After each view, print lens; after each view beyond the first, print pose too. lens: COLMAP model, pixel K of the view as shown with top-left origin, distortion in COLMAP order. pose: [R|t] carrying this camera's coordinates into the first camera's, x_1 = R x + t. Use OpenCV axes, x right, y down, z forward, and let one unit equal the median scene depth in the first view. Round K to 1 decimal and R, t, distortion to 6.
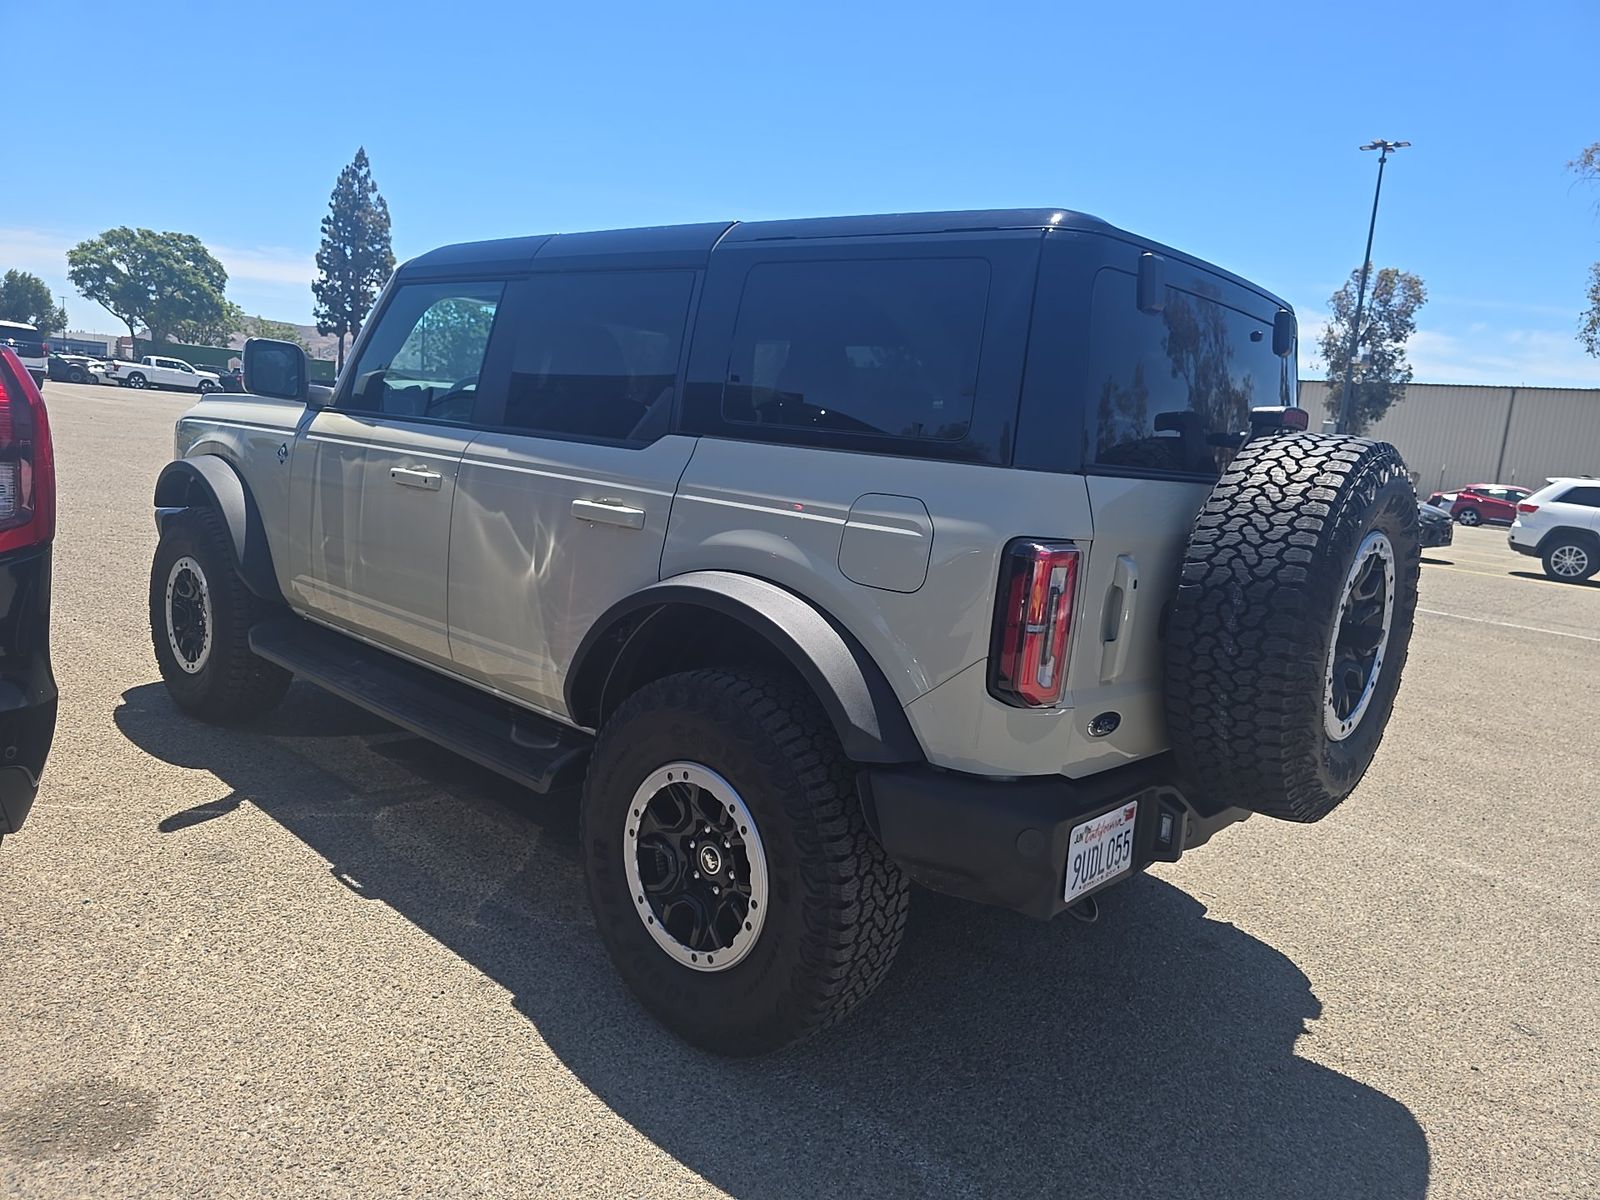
lens RADIAL K [[1079.4, 0, 803.8], [0, 1079.4, 601.8], [0, 0, 1]] dist [-0.004581, -0.006497]
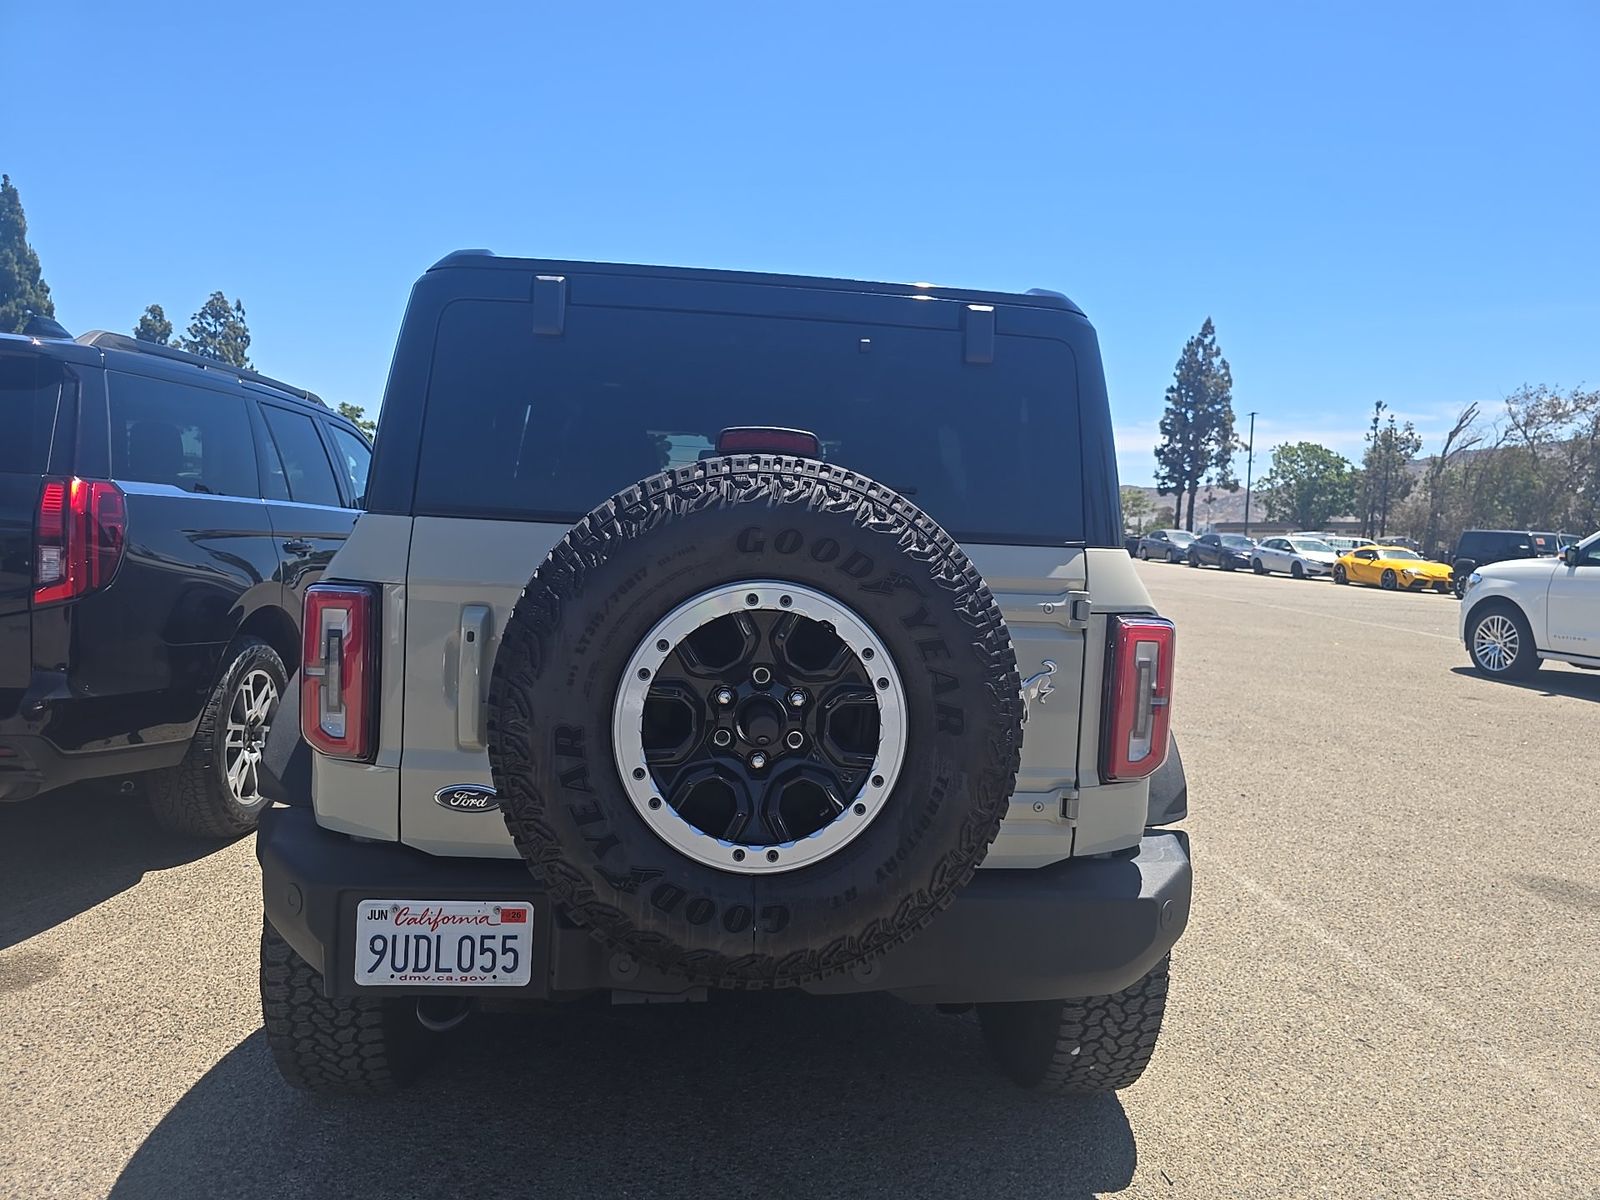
lens RADIAL K [[1079.4, 0, 803.8], [0, 1079.4, 601.8], [0, 0, 1]] dist [-0.004581, -0.006497]
pose [[0.737792, -0.018588, -0.674773, 0.818811], [-0.075943, 0.990989, -0.110334, 0.024852], [0.670743, 0.132648, 0.729732, 0.402662]]
